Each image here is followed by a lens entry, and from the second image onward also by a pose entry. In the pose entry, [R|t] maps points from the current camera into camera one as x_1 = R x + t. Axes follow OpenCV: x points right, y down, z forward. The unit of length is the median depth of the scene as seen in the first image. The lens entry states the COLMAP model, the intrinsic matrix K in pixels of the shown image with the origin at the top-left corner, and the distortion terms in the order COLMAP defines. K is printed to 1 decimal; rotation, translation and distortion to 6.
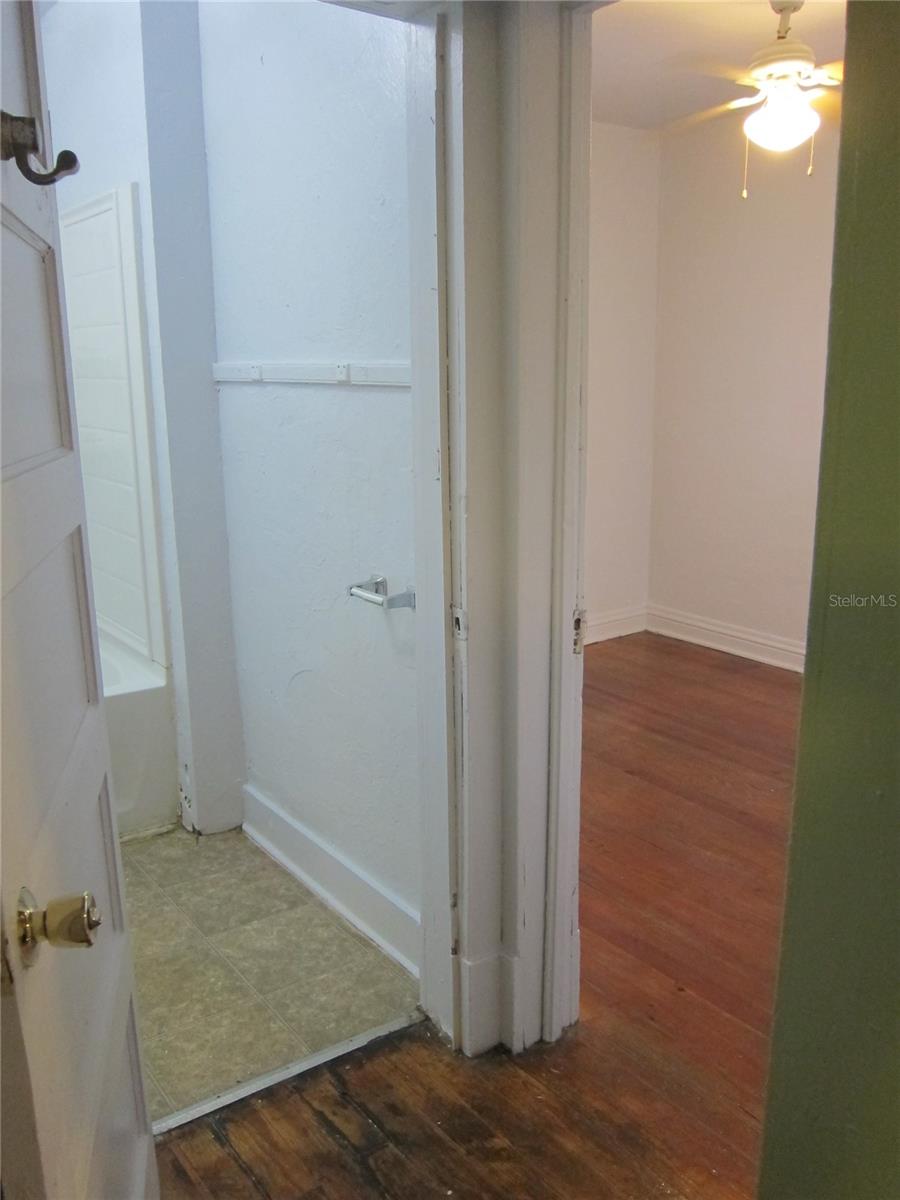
lens RADIAL K [[996.1, 0, 450.0], [0, 996.1, 600.0], [0, 0, 1]] dist [-0.066313, 0.024376]
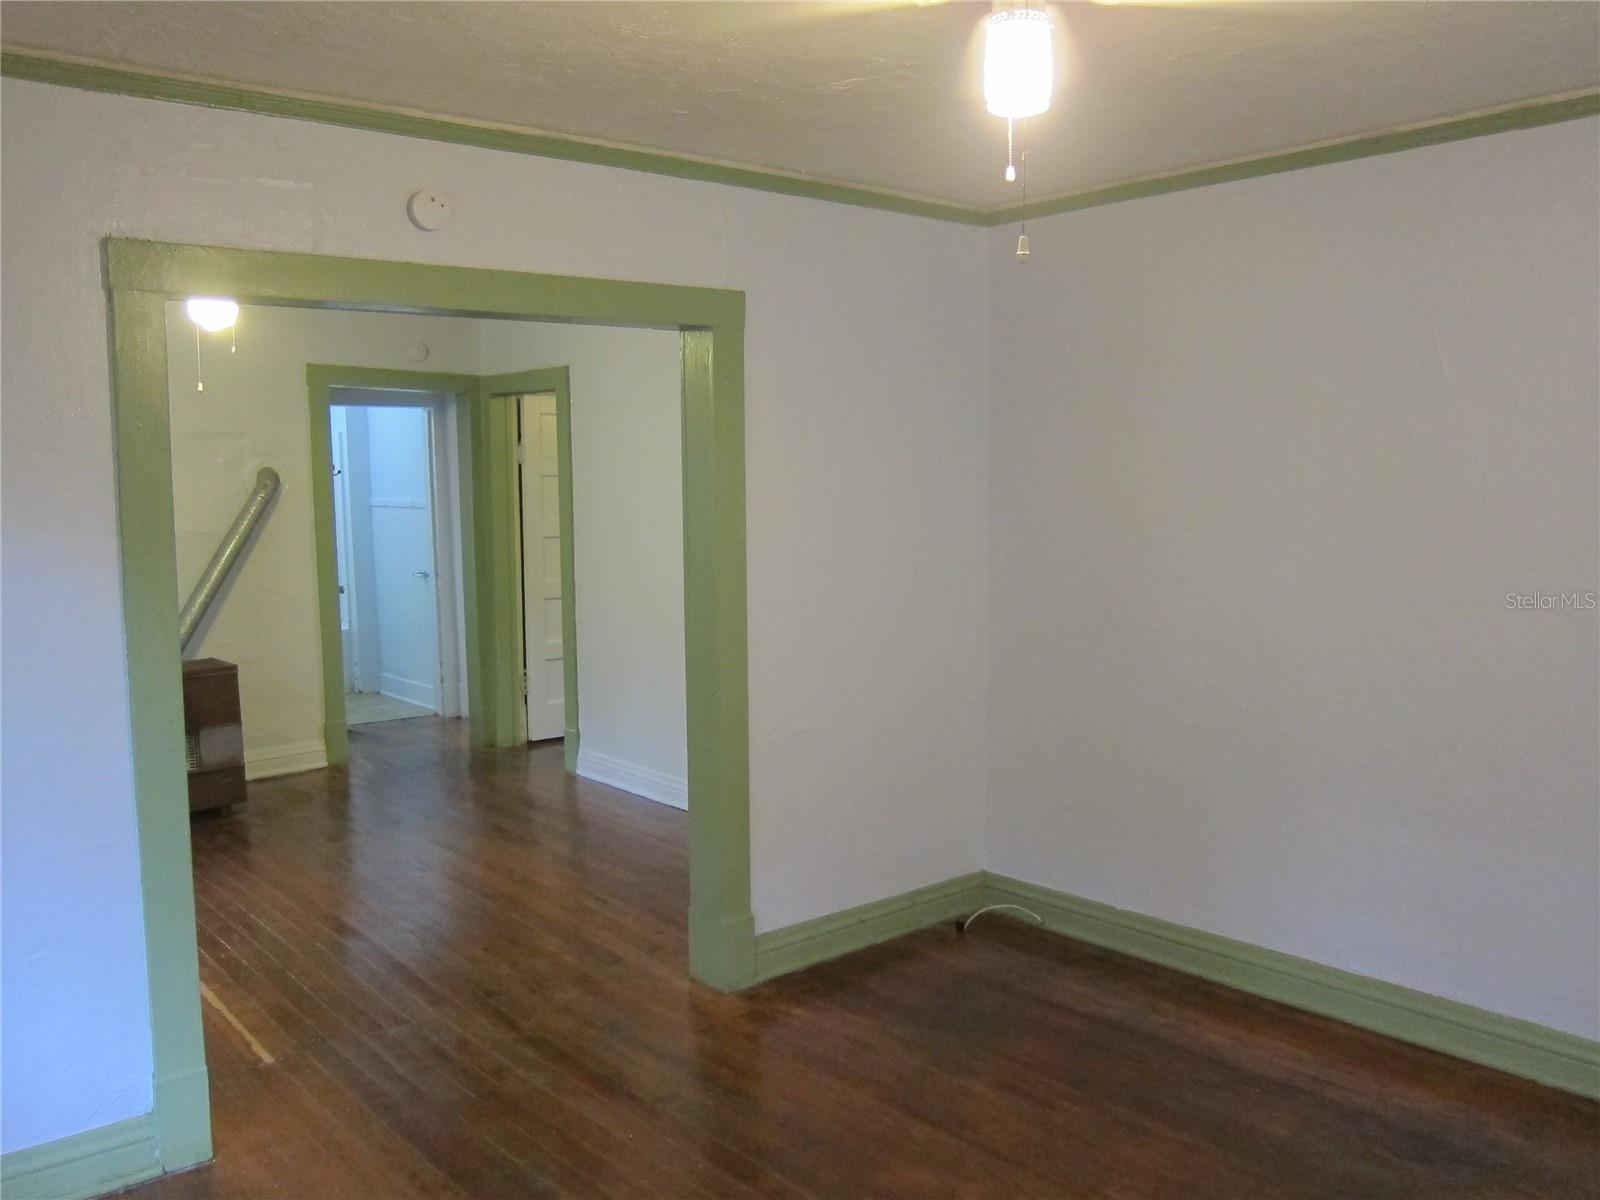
lens RADIAL K [[1328.1, 0, 800.0], [0, 1328.1, 600.0], [0, 0, 1]] dist [-0.066313, 0.024376]
pose [[0.997294, -0.017441, 0.071418, 0.685359], [0.026668, 0.991108, -0.130360, 0.545336], [-0.068509, 0.131912, 0.988891, -2.659728]]
